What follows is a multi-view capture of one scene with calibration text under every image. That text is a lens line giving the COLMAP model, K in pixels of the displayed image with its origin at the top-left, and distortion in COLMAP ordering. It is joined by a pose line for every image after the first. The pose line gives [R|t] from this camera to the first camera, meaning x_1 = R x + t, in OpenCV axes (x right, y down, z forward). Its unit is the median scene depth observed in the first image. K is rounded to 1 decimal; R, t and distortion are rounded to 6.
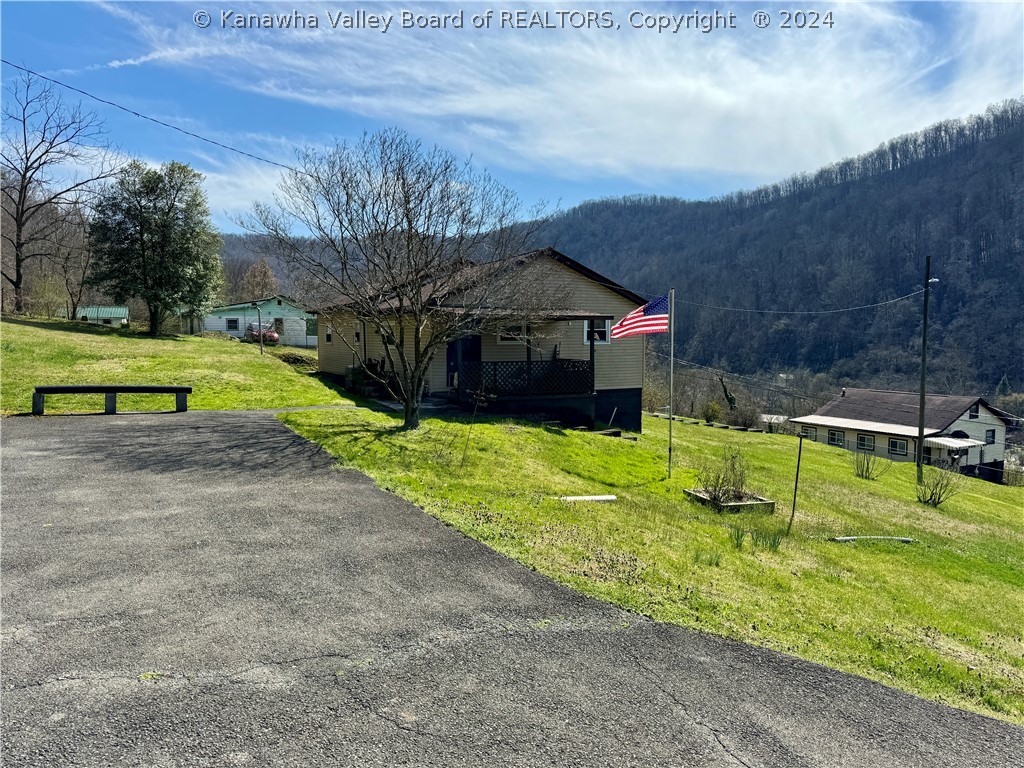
lens RADIAL K [[710.7, 0, 516.8], [0, 710.7, 387.4], [0, 0, 1]] dist [0.012003, -0.004498]
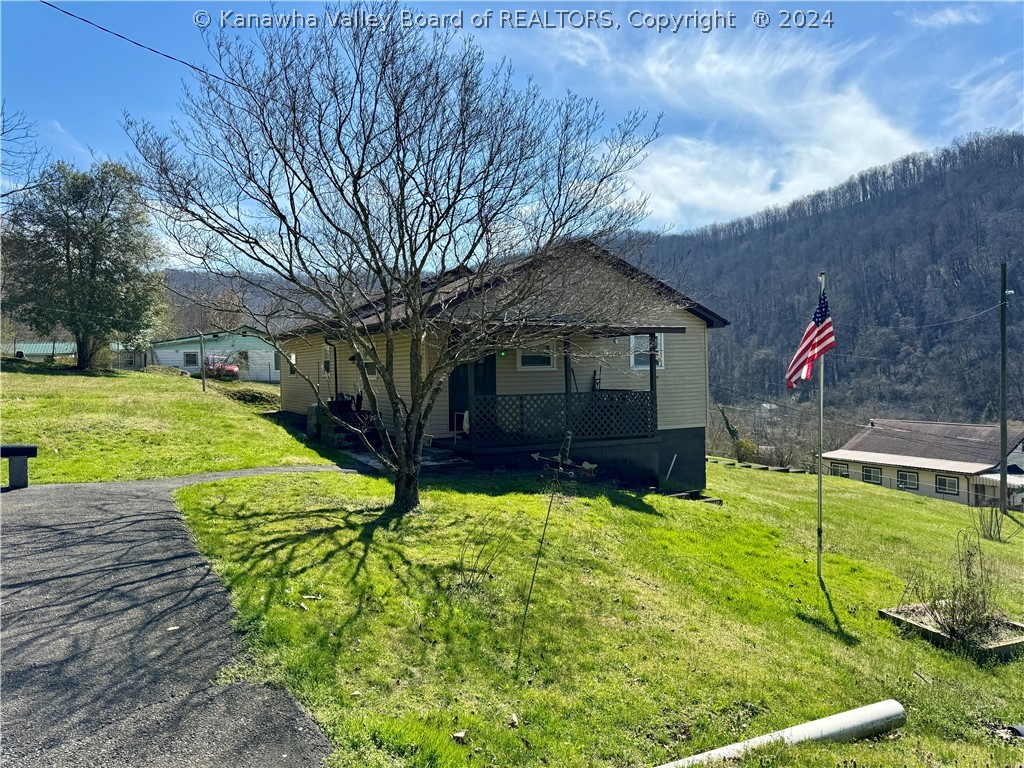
lens RADIAL K [[710.7, 0, 508.3], [0, 710.7, 378.8], [0, 0, 1]] dist [0.012003, -0.004498]
pose [[0.999704, -0.015897, 0.018422, -0.019684], [0.016972, 0.998069, -0.059747, -0.003831], [-0.017437, 0.060042, 0.998044, 0.108692]]
